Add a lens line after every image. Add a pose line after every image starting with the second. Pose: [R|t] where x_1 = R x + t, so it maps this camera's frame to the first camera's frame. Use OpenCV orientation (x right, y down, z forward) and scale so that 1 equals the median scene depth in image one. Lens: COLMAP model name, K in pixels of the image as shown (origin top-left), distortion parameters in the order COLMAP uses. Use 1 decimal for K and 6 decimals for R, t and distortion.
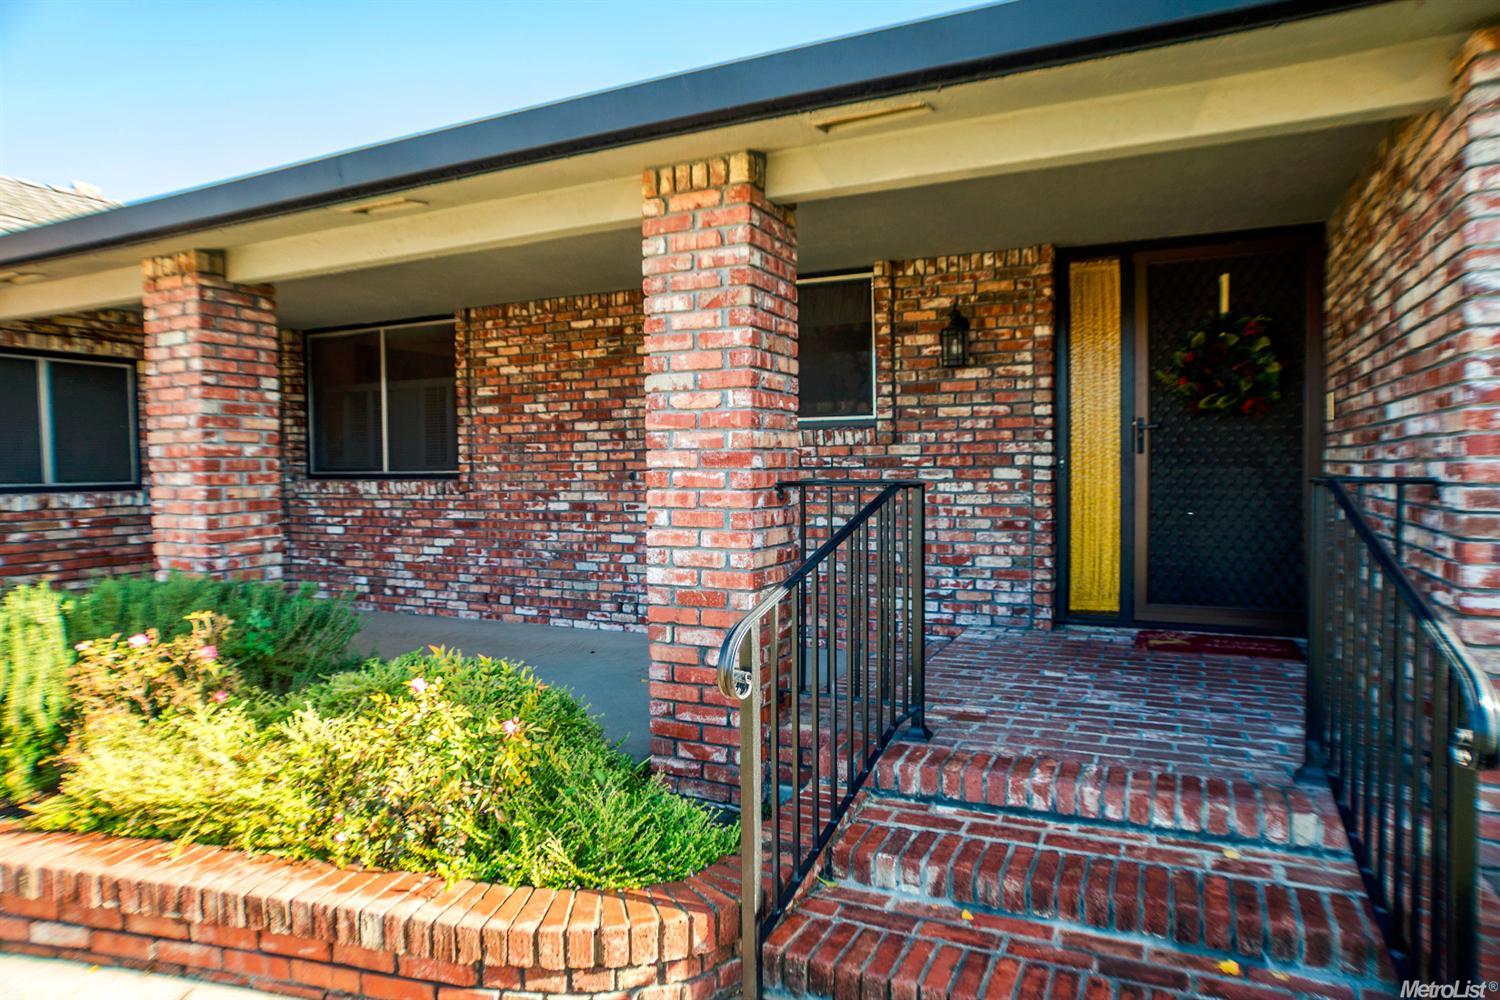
lens RADIAL K [[897.7, 0, 793.1], [0, 897.7, 509.0], [0, 0, 1]] dist [-0.034775, 0.002456]
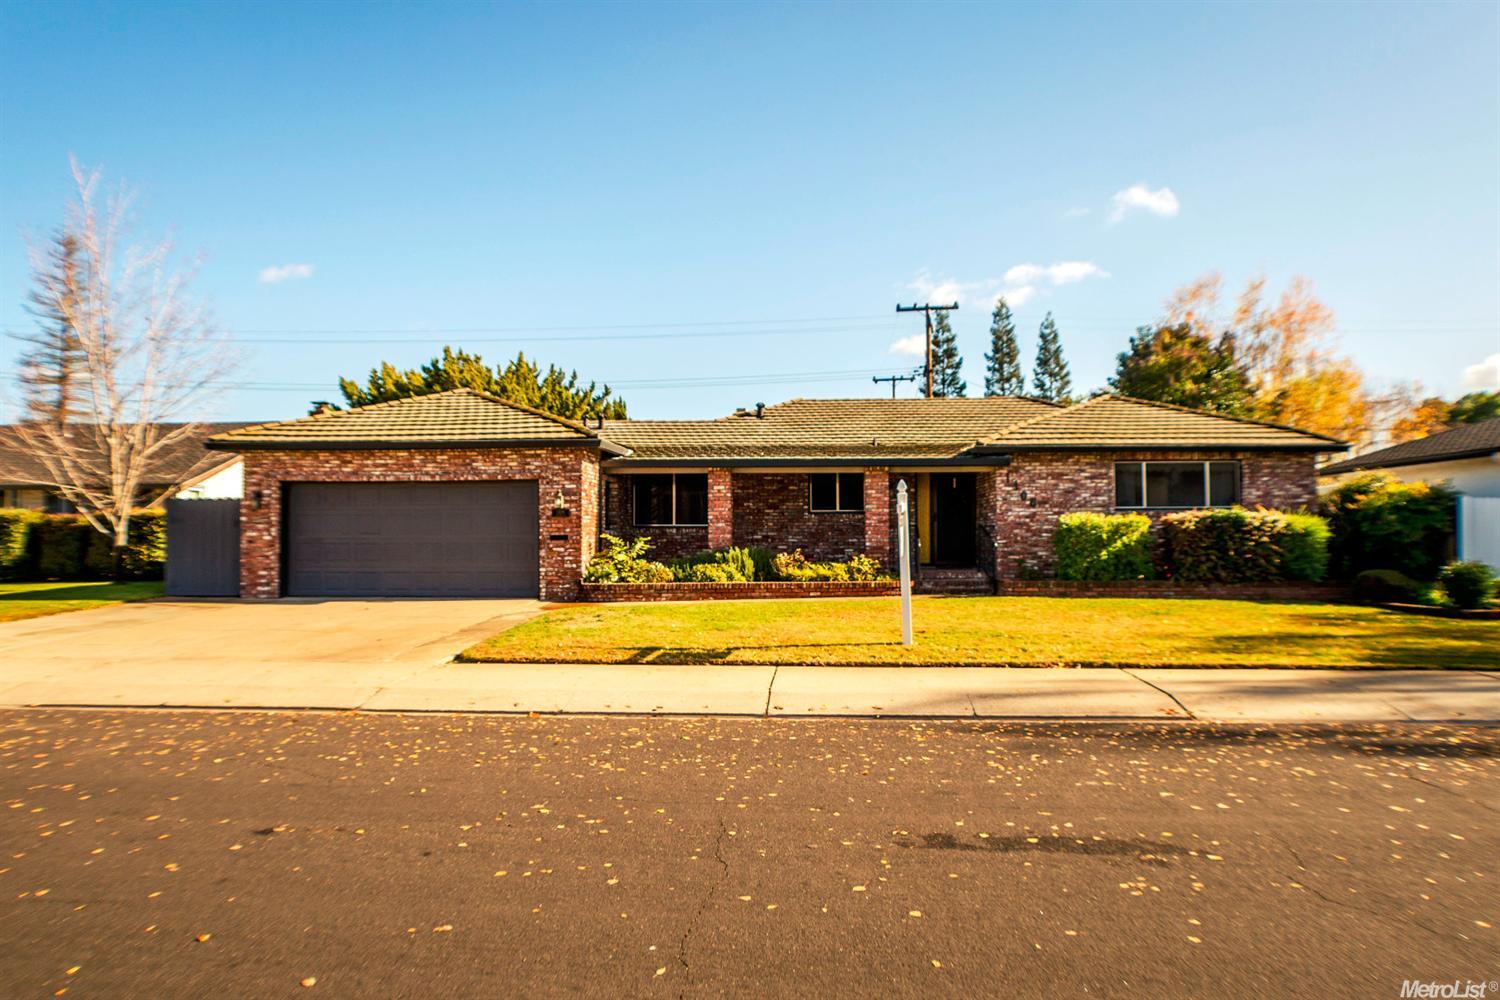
lens RADIAL K [[897.7, 0, 793.1], [0, 897.7, 509.0], [0, 0, 1]] dist [-0.034775, 0.002456]
pose [[0.932554, 0.017601, 0.360602, -1.570595], [0.010529, 0.997060, -0.075896, 0.170402], [-0.360878, 0.074574, 0.929627, -2.370872]]
